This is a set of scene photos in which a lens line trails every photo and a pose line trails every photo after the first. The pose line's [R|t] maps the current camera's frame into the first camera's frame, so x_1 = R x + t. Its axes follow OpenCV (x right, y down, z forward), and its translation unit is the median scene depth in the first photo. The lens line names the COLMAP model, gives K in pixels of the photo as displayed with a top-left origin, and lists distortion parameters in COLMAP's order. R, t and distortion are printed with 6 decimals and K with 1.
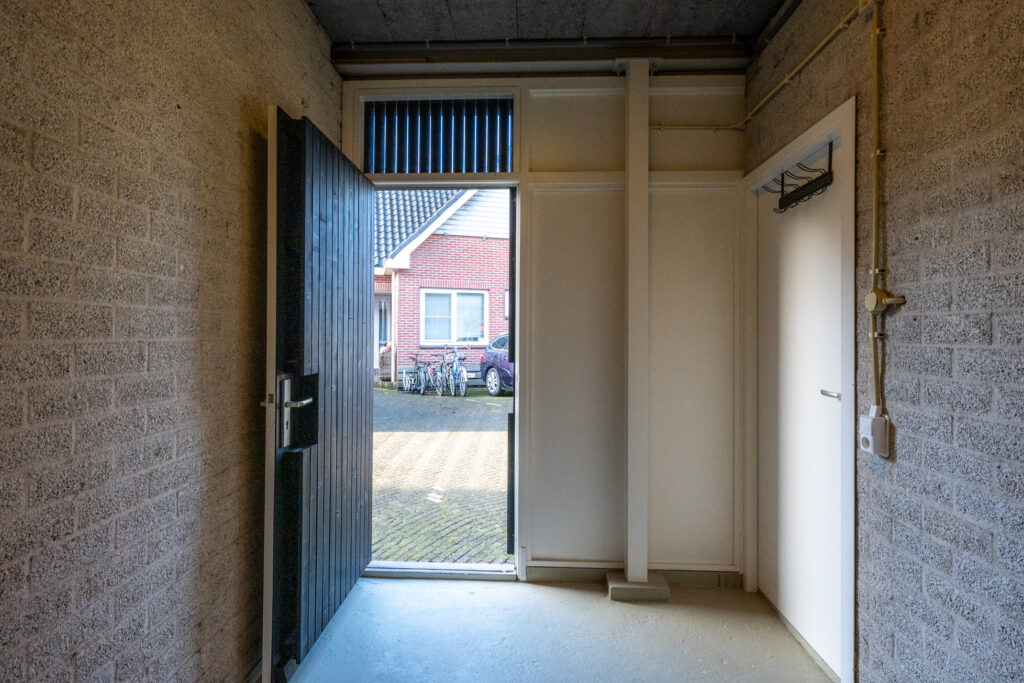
lens RADIAL K [[486.8, 0, 512.6], [0, 486.8, 338.6], [0, 0, 1]] dist [-0.000981, -0.000171]
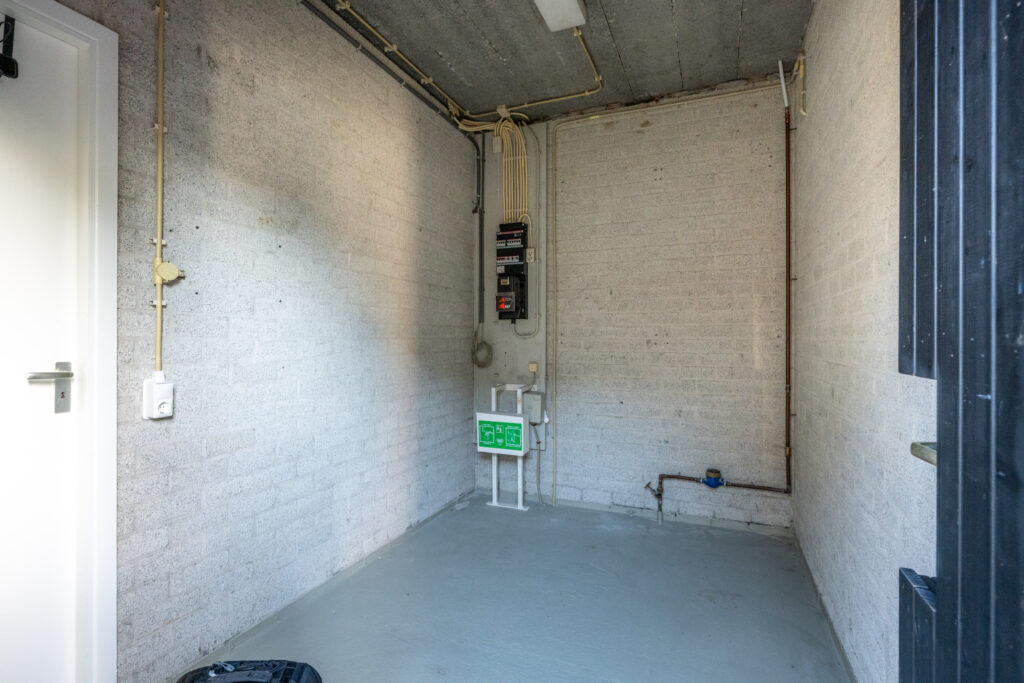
lens RADIAL K [[486.8, 0, 511.4], [0, 486.8, 336.7], [0, 0, 1]] dist [-0.000981, -0.000171]
pose [[-0.939666, -0.009378, 0.341965, -0.361089], [-0.008527, 0.999956, 0.003991, 0.063150], [-0.341988, 0.000834, -0.939704, 1.993042]]
